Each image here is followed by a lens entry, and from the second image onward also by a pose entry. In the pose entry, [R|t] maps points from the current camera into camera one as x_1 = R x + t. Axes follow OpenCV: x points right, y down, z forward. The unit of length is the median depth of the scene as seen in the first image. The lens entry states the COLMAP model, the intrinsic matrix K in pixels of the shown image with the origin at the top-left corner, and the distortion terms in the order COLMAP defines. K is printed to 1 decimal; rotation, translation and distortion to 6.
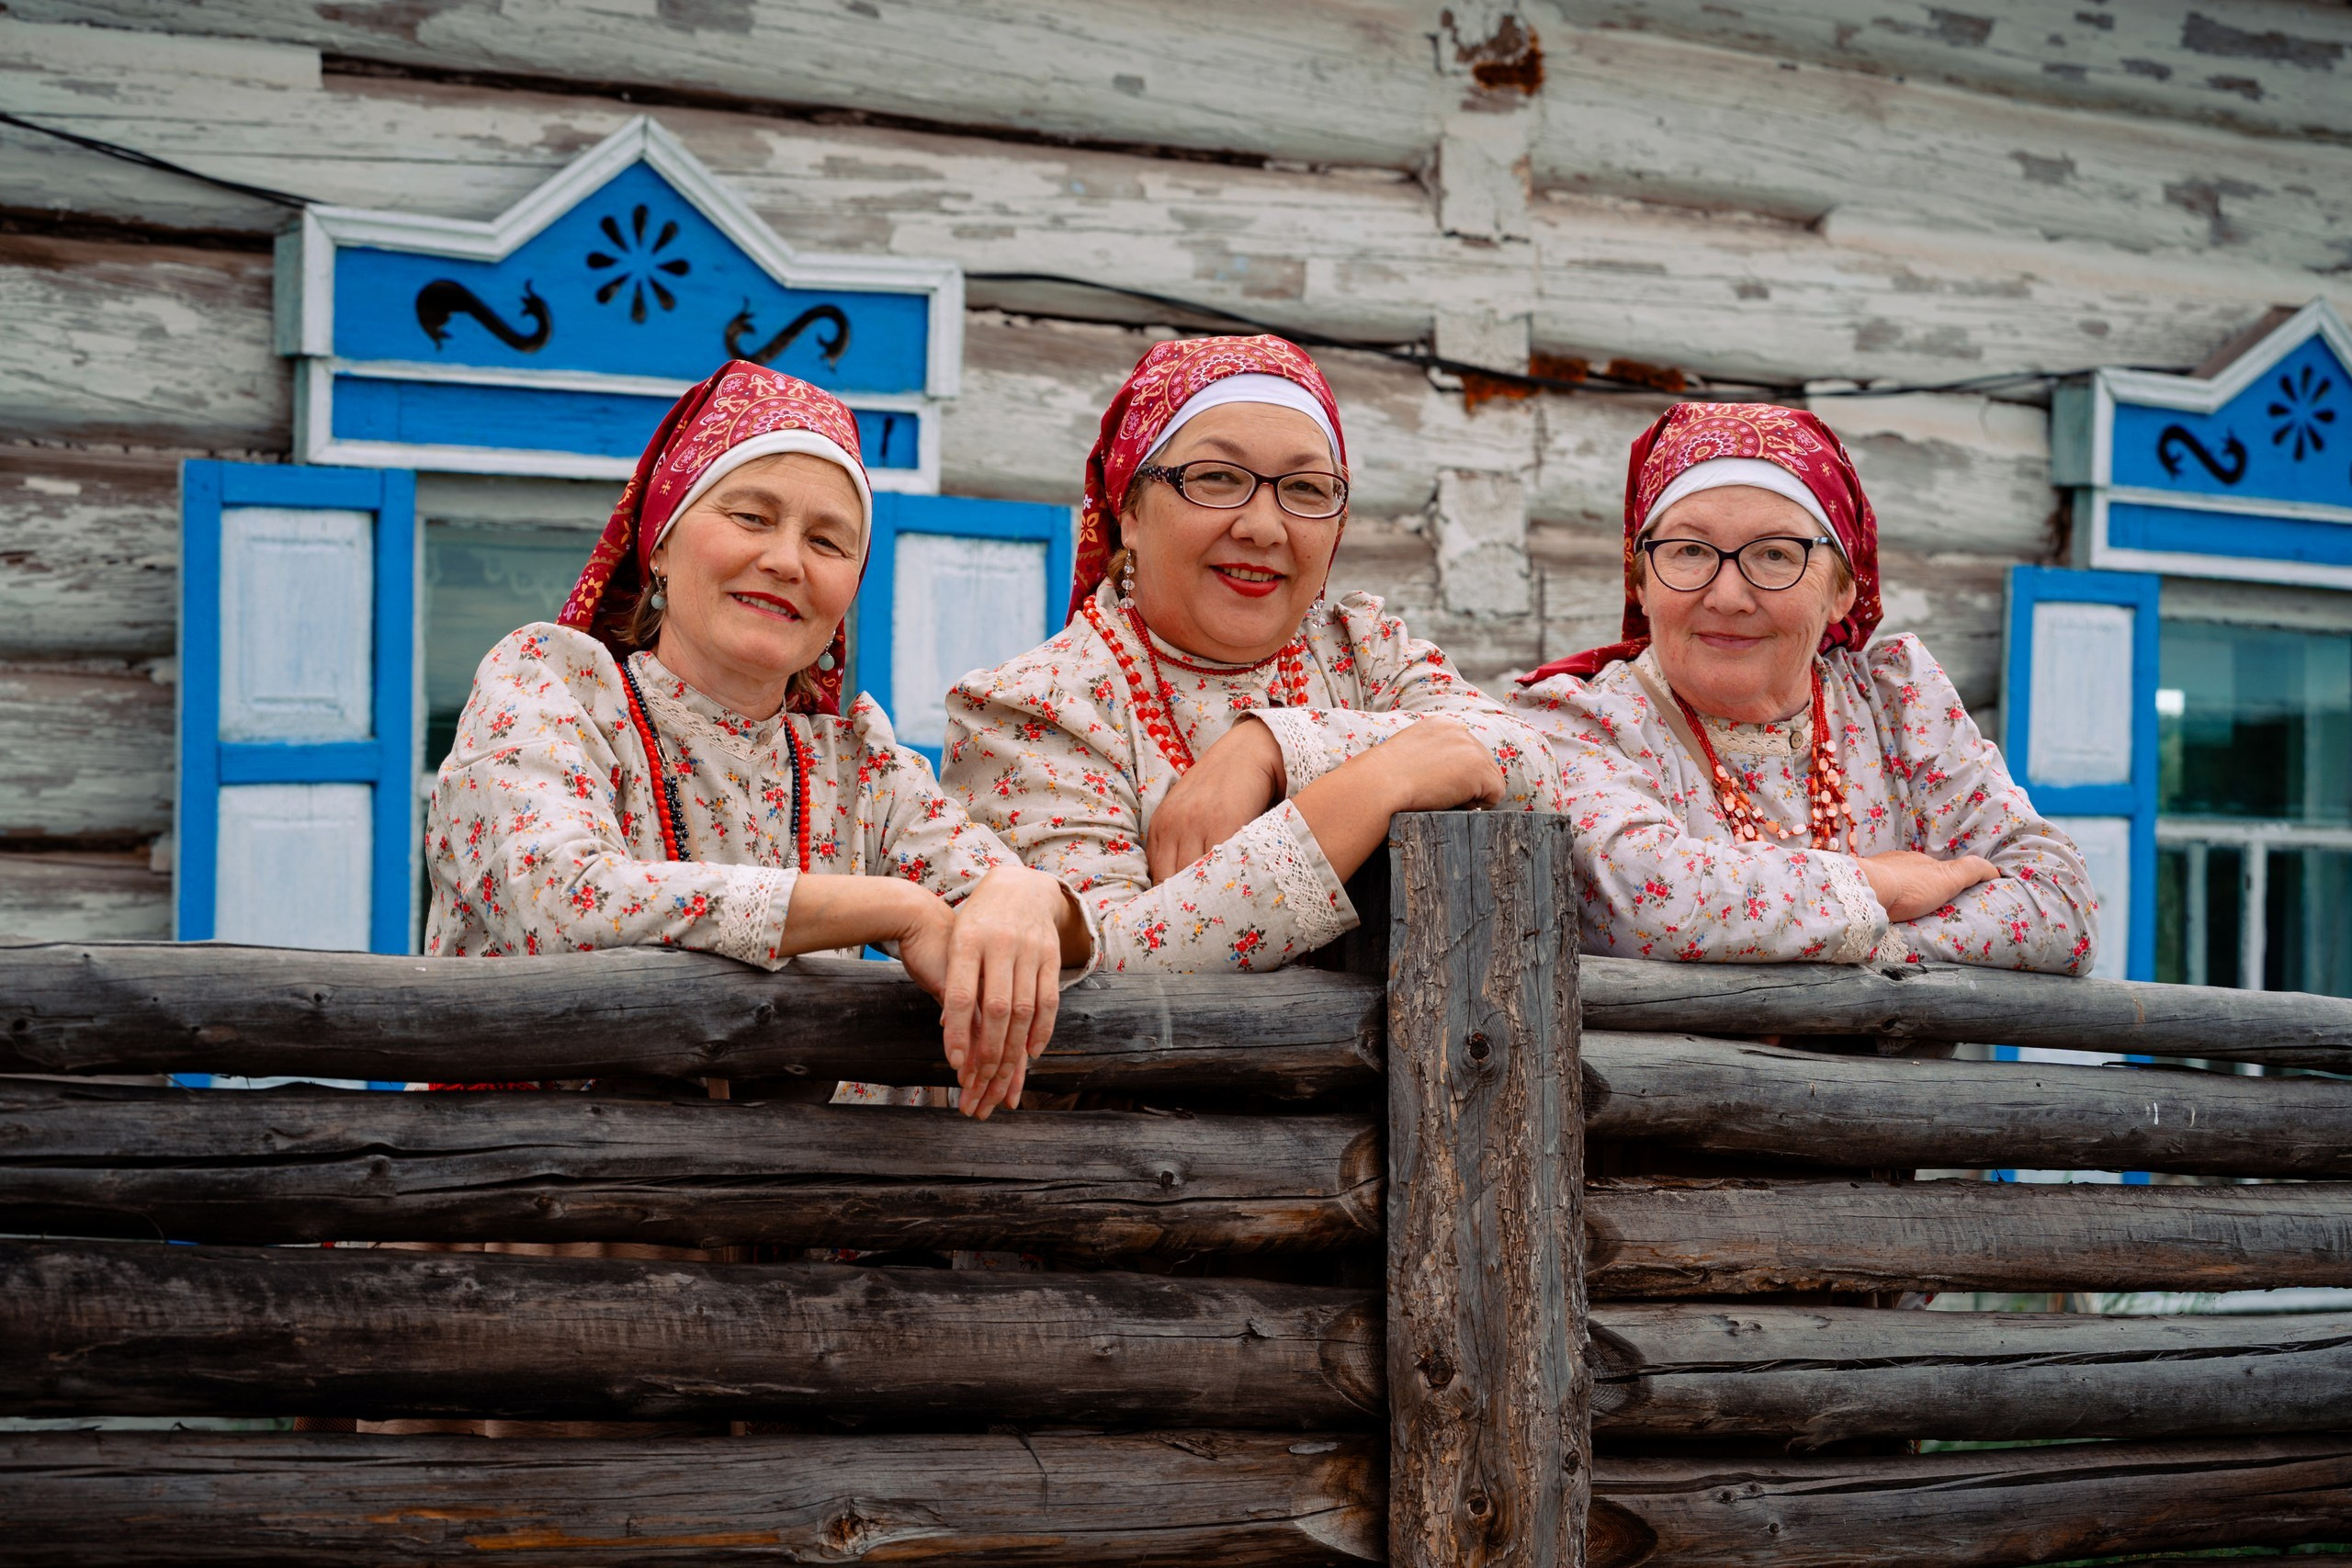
lens RADIAL K [[5317.5, 0, 1176.0], [0, 5317.5, 784.0], [0, 0, 1]] dist [0.073784, -0.182615]
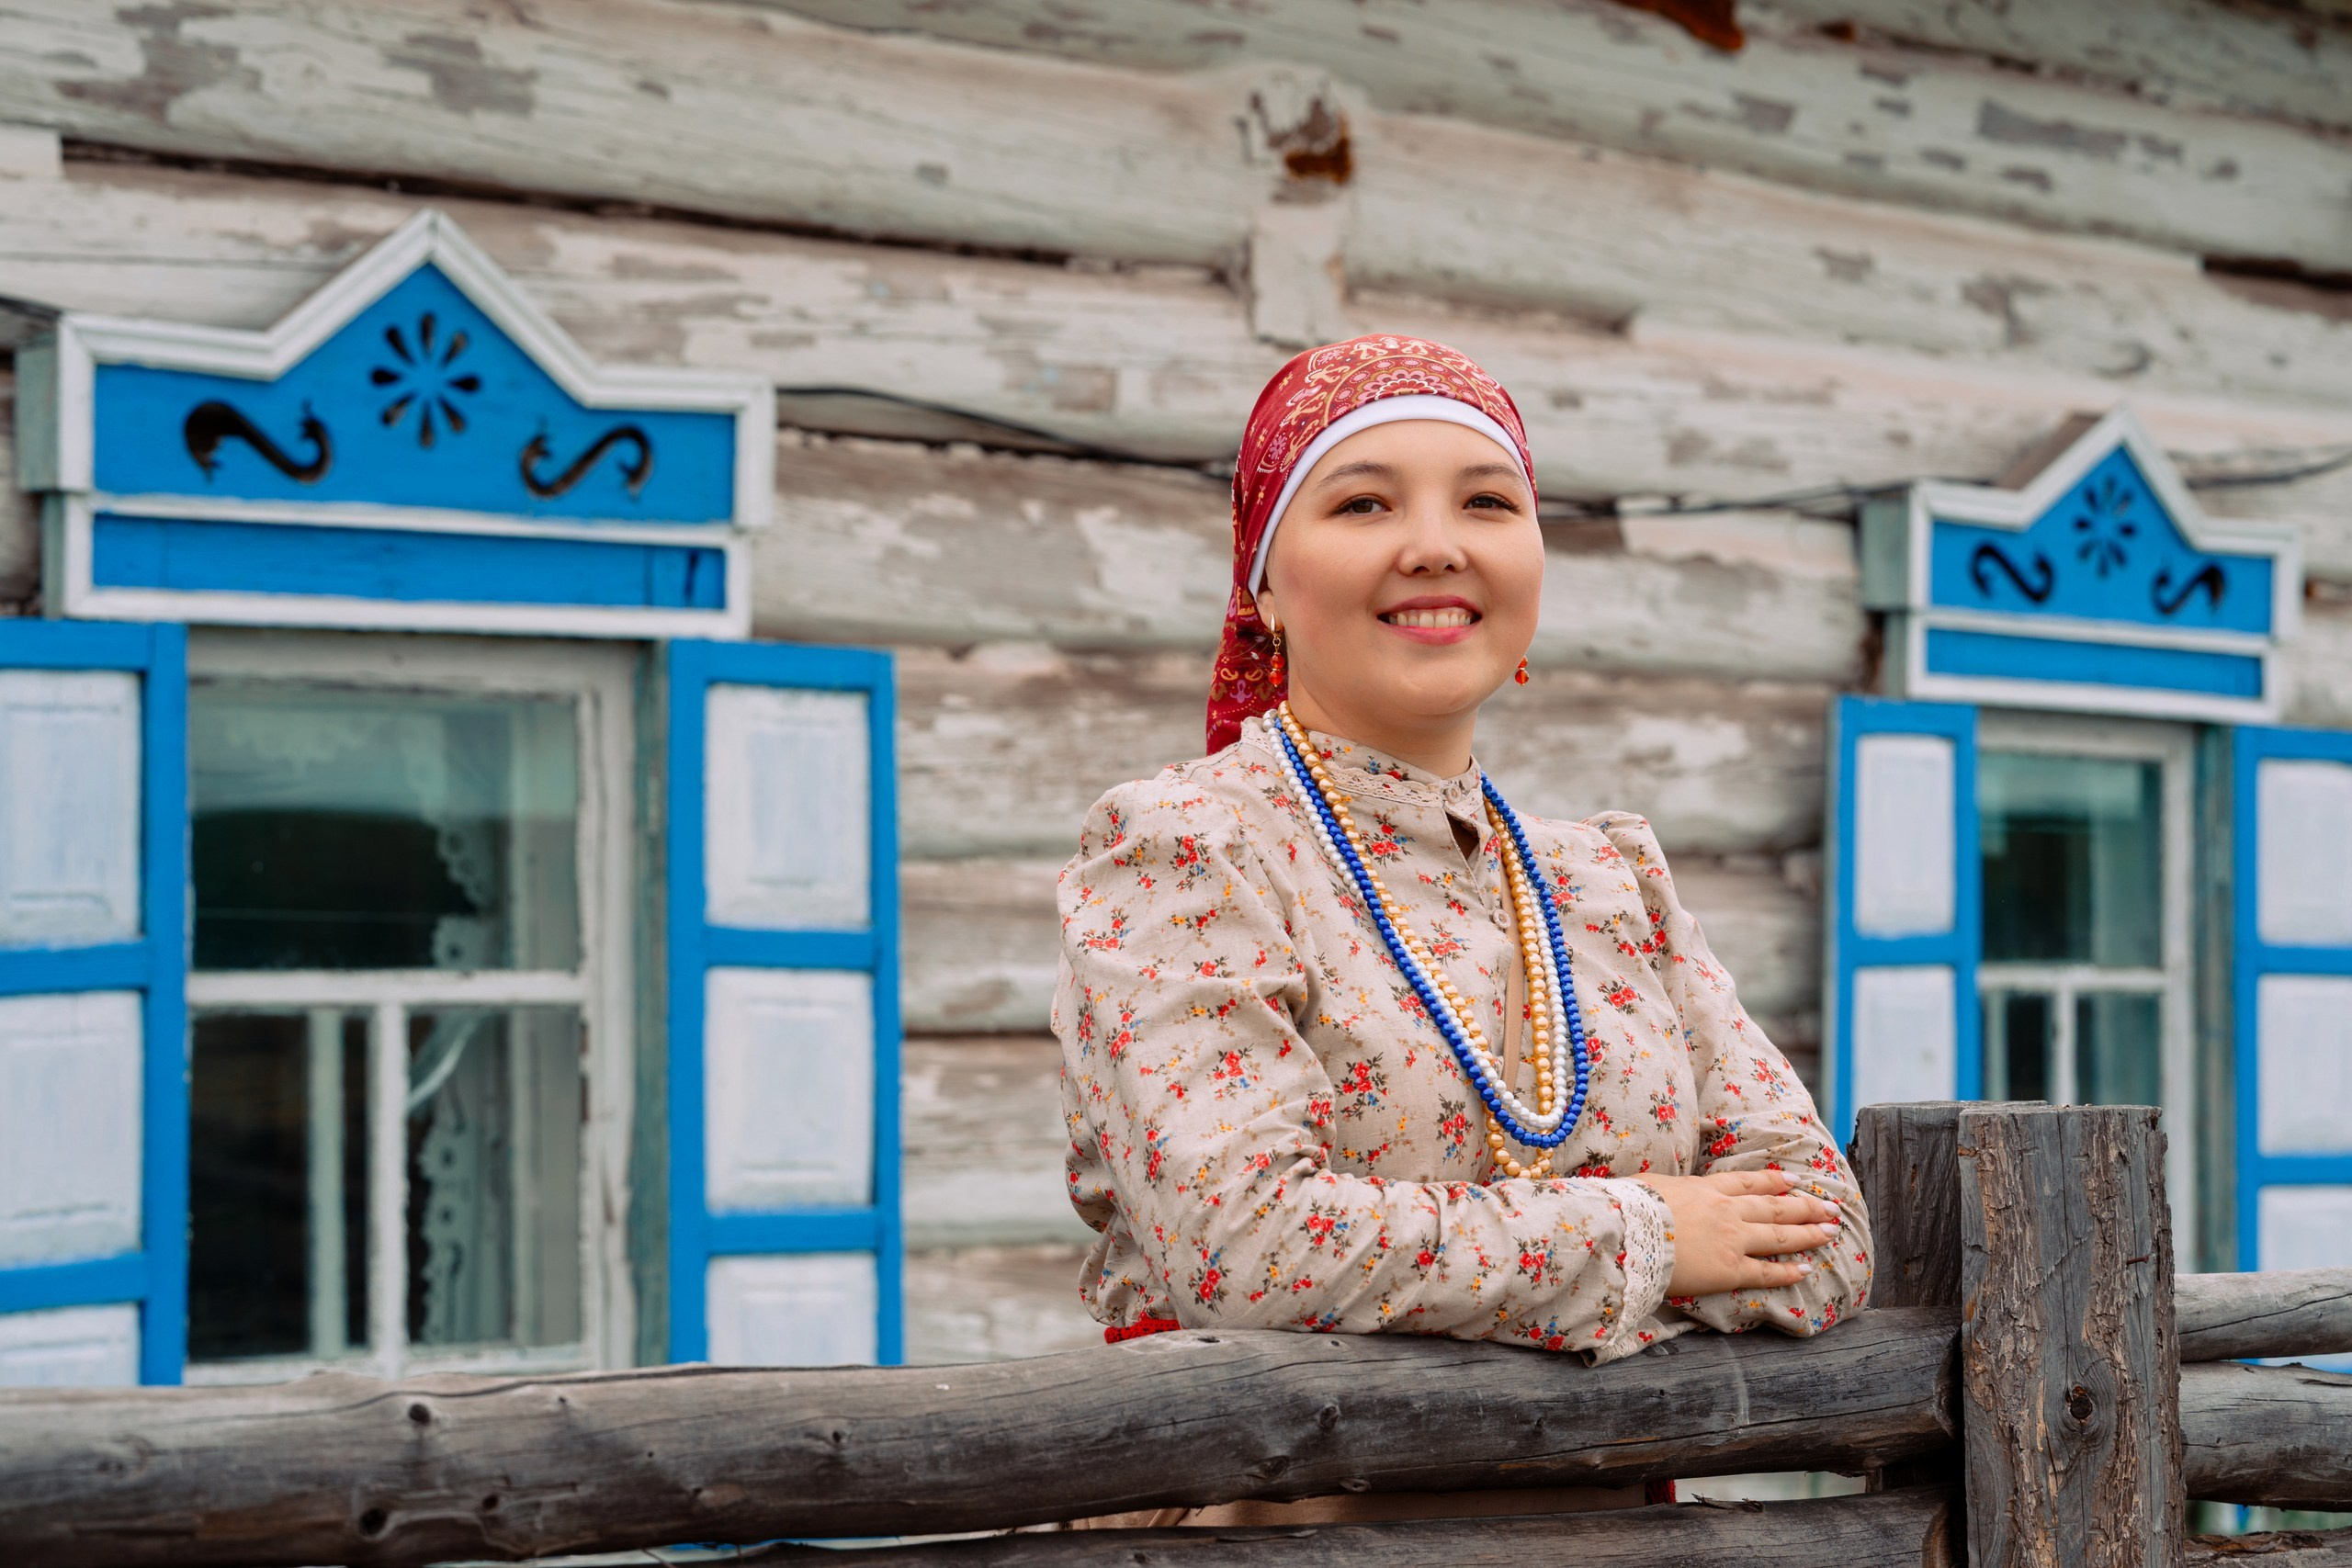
lens RADIAL K [[5317.5, 0, 1176.0], [0, 5317.5, 784.0], [0, 0, 1]] dist [0.073784, -0.182615]
pose [[0.988933, -0.012632, 0.147823, -0.105327], [0.014356, 0.999841, -0.010596, -0.020203], [-0.147665, 0.012600, 0.988957, 0.119737]]
